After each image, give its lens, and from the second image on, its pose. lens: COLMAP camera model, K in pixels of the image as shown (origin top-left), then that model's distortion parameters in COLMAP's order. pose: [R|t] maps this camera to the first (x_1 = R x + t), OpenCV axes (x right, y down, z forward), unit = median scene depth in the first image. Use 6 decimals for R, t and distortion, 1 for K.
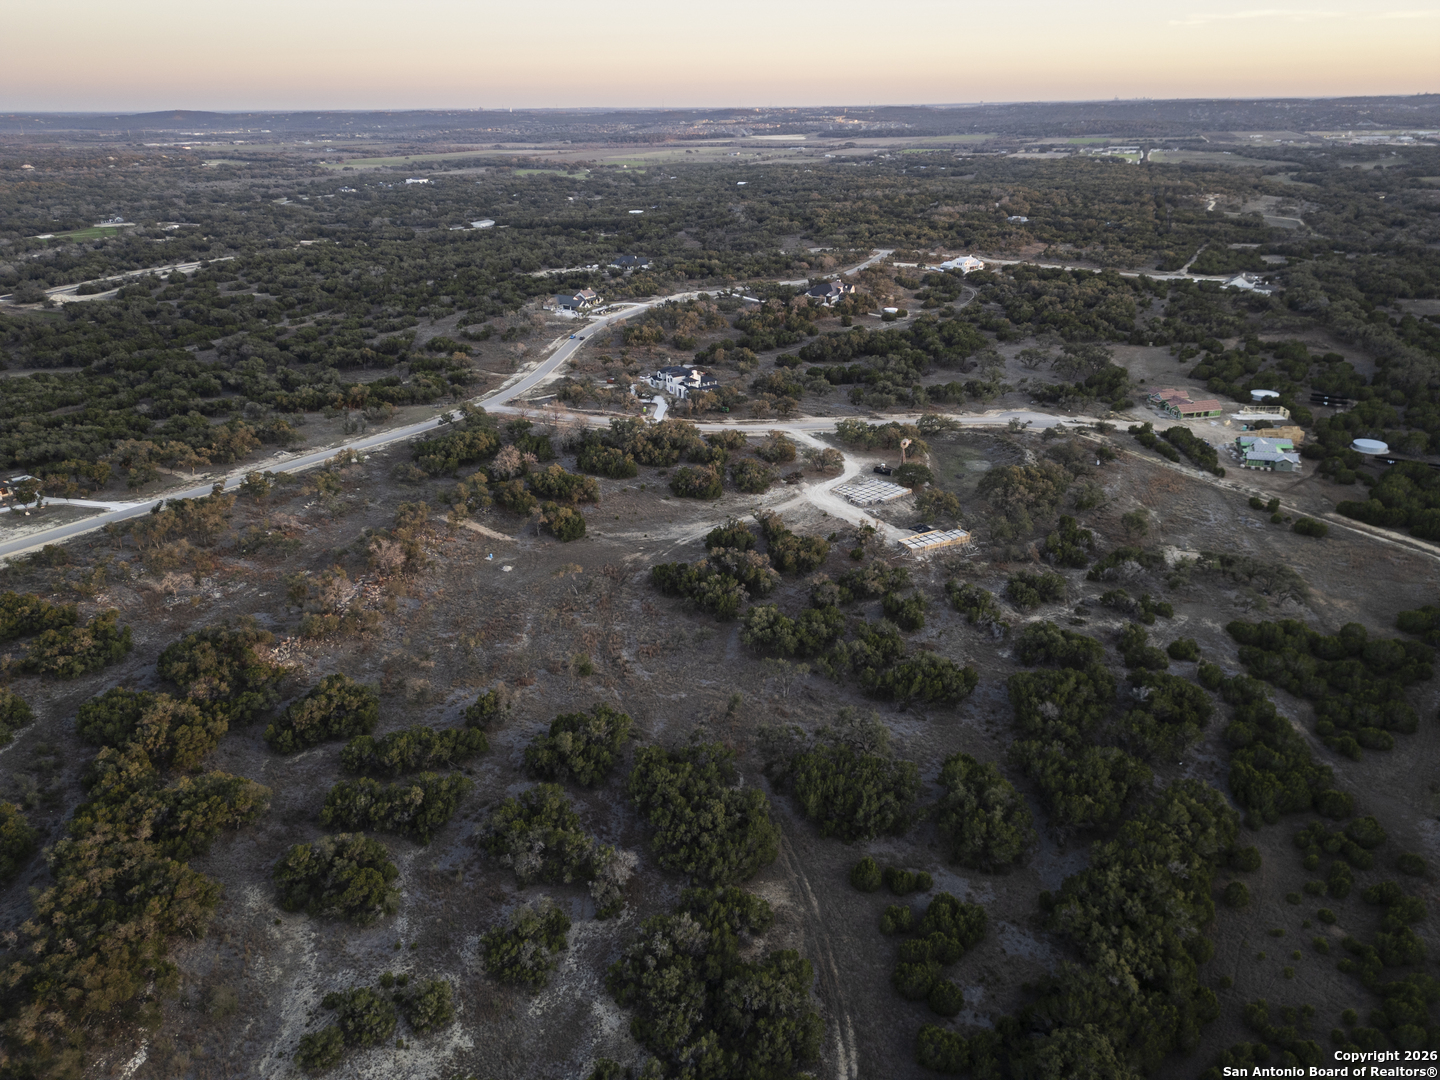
lens RADIAL K [[1006.6, 0, 714.6], [0, 1006.6, 544.6], [0, 0, 1]] dist [0.074887, -0.065411]
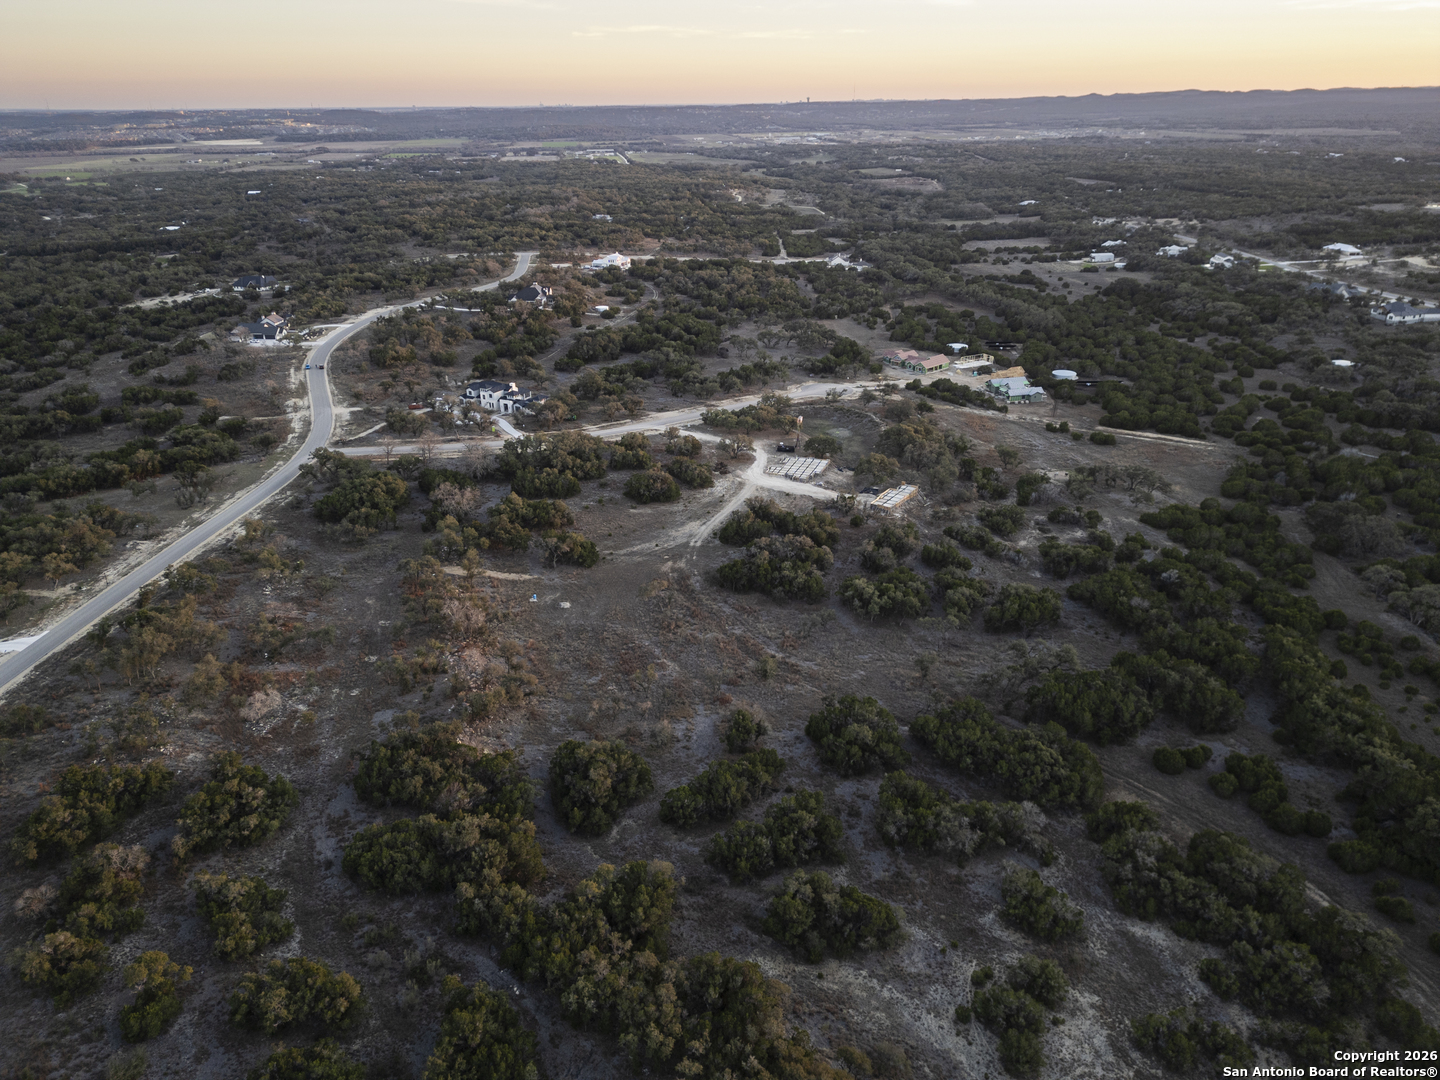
lens RADIAL K [[1006.6, 0, 718.4], [0, 1006.6, 544.6], [0, 0, 1]] dist [0.074887, -0.065411]
pose [[0.874265, -0.196066, 0.444094, -0.257581], [0.197706, 0.979311, 0.043150, -0.022689], [-0.443366, 0.050076, 0.894941, 0.058642]]
